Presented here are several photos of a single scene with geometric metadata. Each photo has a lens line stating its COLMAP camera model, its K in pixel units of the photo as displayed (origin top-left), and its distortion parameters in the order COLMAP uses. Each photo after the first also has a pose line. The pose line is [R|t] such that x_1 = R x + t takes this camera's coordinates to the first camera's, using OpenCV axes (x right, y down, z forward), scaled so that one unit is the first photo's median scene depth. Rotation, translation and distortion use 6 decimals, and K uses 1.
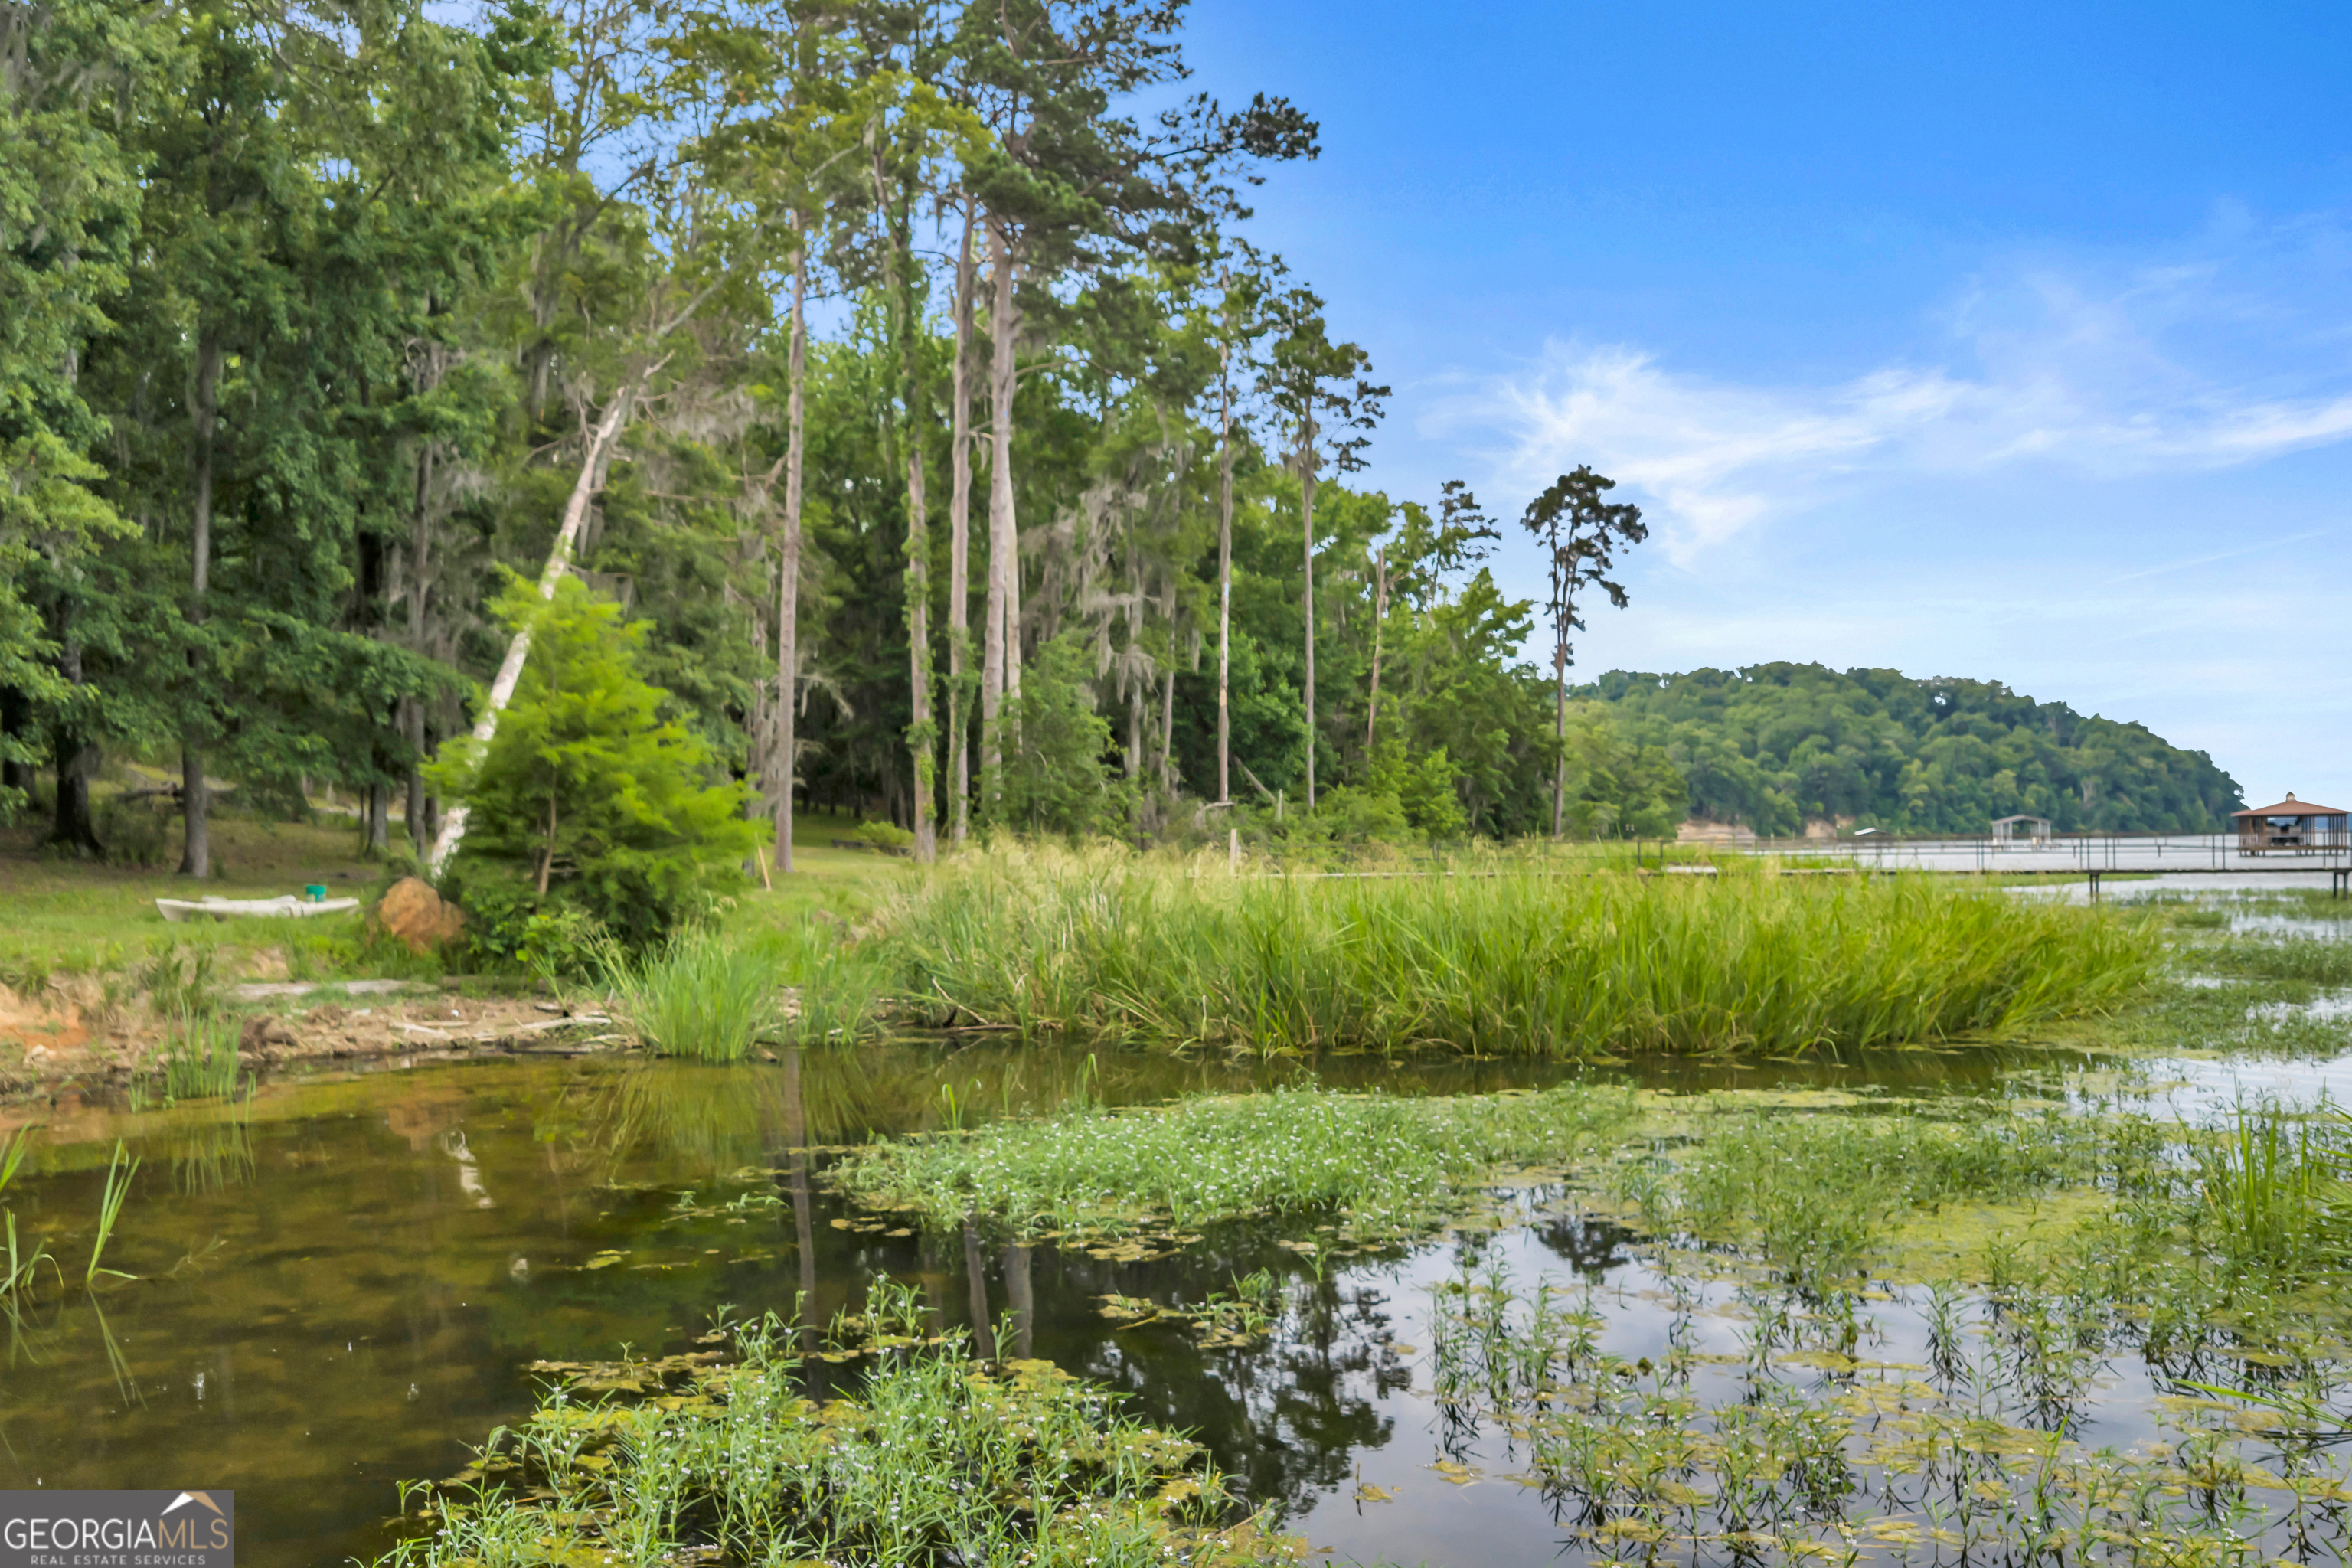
lens RADIAL K [[1994.2, 0, 1045.0], [0, 1994.2, 916.5], [0, 0, 1]] dist [0.008019, -0.009107]
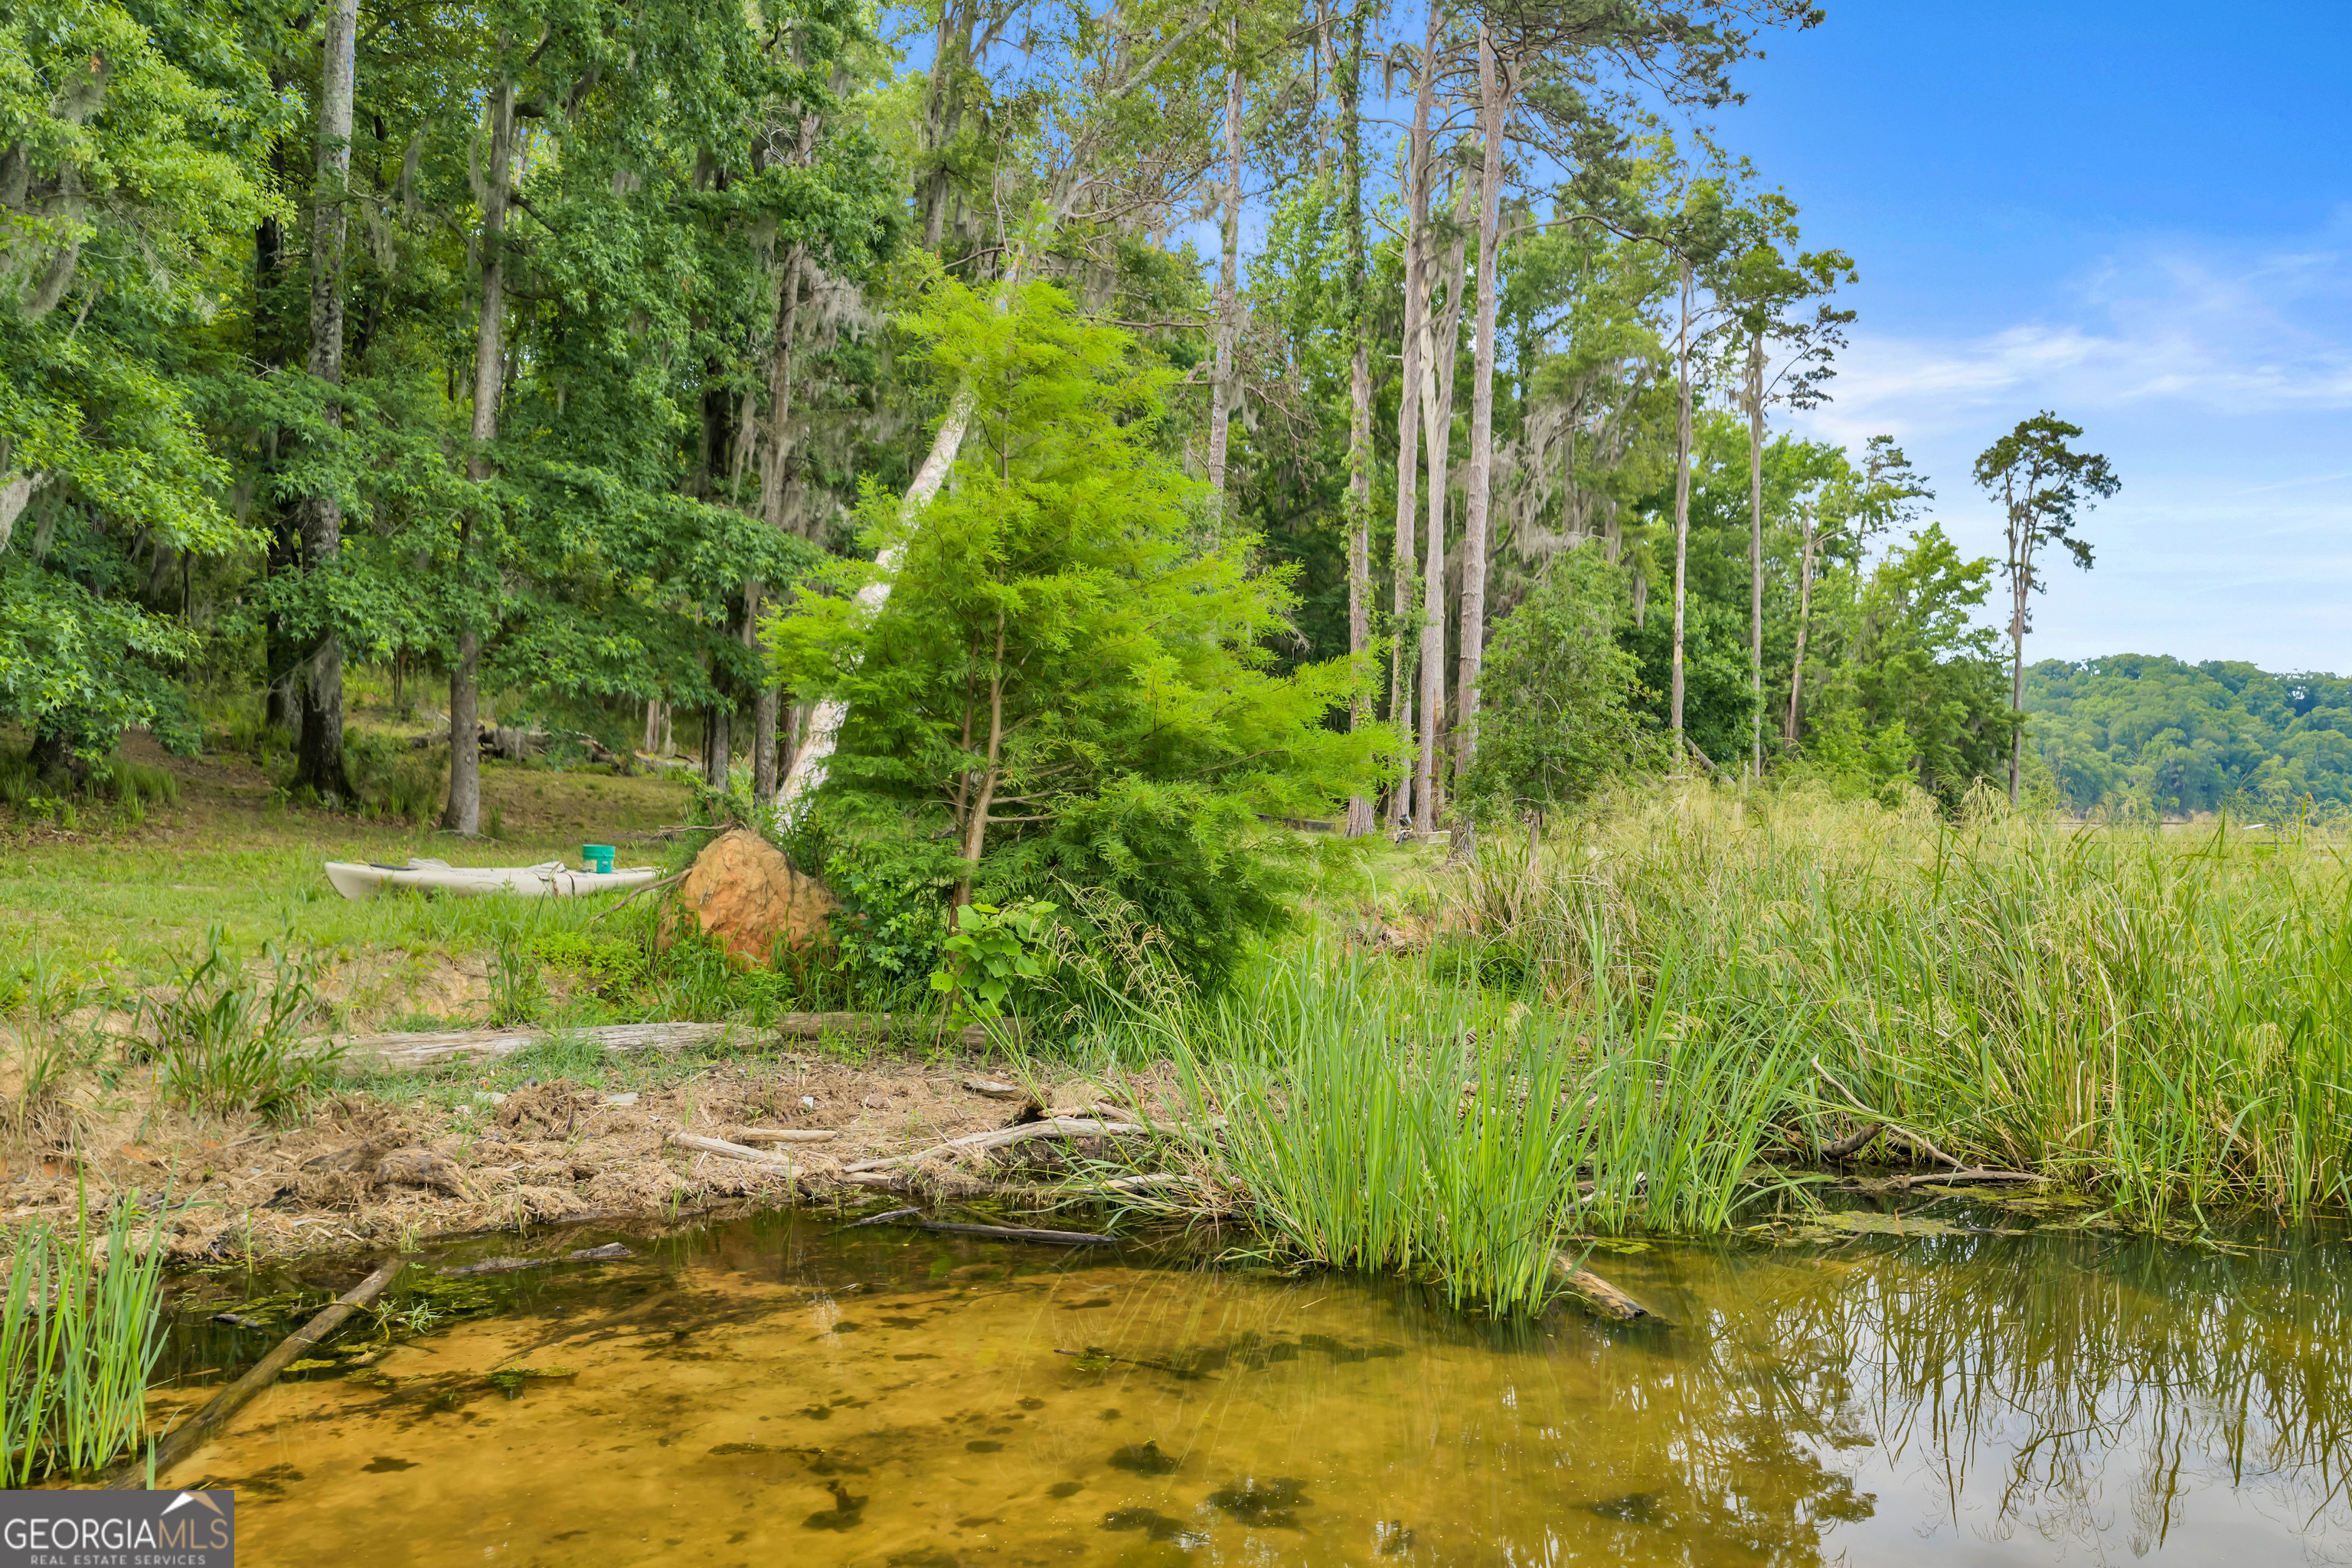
lens RADIAL K [[1936.6, 0, 1183.8], [0, 1936.6, 781.1], [0, 0, 1]] dist [0.013932, -0.021131]
pose [[0.995171, 0.011745, -0.097449, -0.041383], [-0.017572, 0.998094, -0.059155, -0.000916], [0.096568, 0.060582, 0.993481, 0.138713]]
